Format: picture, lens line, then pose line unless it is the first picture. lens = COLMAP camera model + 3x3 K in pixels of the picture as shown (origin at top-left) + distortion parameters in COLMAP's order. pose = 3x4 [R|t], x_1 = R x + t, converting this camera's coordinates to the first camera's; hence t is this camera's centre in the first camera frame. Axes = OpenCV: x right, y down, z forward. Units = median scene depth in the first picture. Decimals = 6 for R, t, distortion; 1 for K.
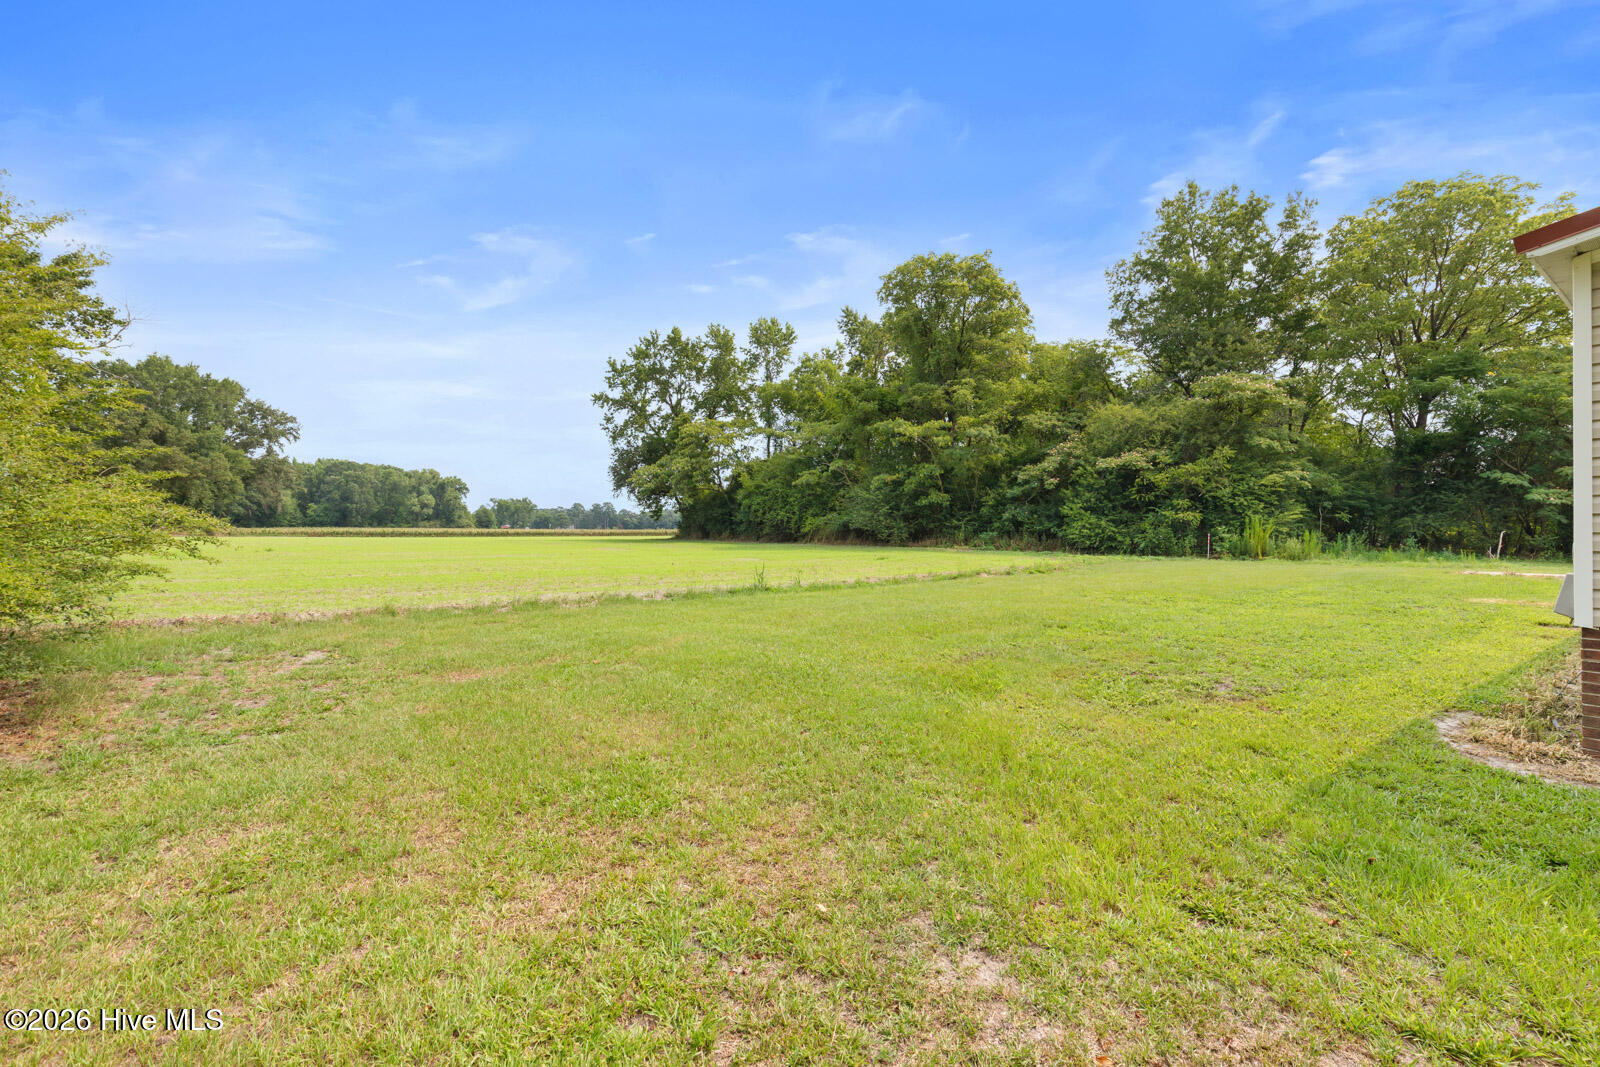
lens RADIAL K [[750.6, 0, 800.0], [0, 750.6, 533.5], [0, 0, 1]] dist [0.002714, 0.000682]
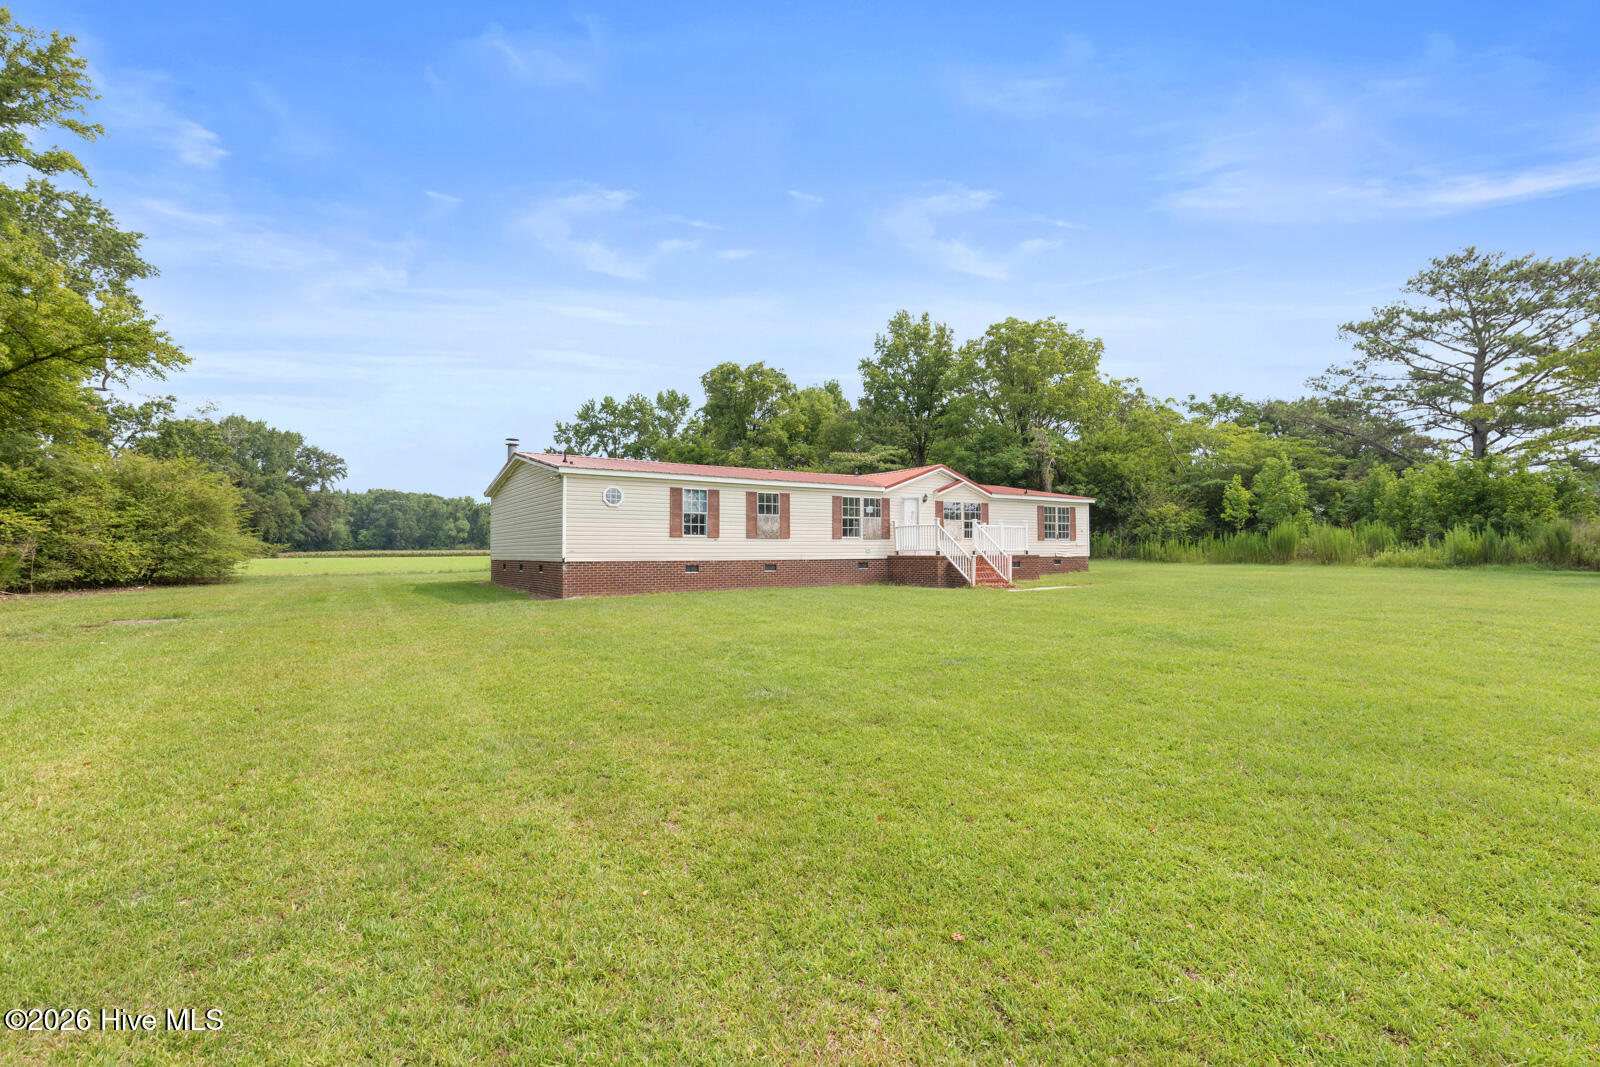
lens RADIAL K [[750.6, 0, 800.0], [0, 750.6, 533.5], [0, 0, 1]] dist [0.002714, 0.000682]
pose [[0.998284, -0.016482, -0.056185, 0.124131], [0.015184, 0.999610, -0.023453, 0.003478], [0.056550, 0.022560, 0.998145, -0.156488]]
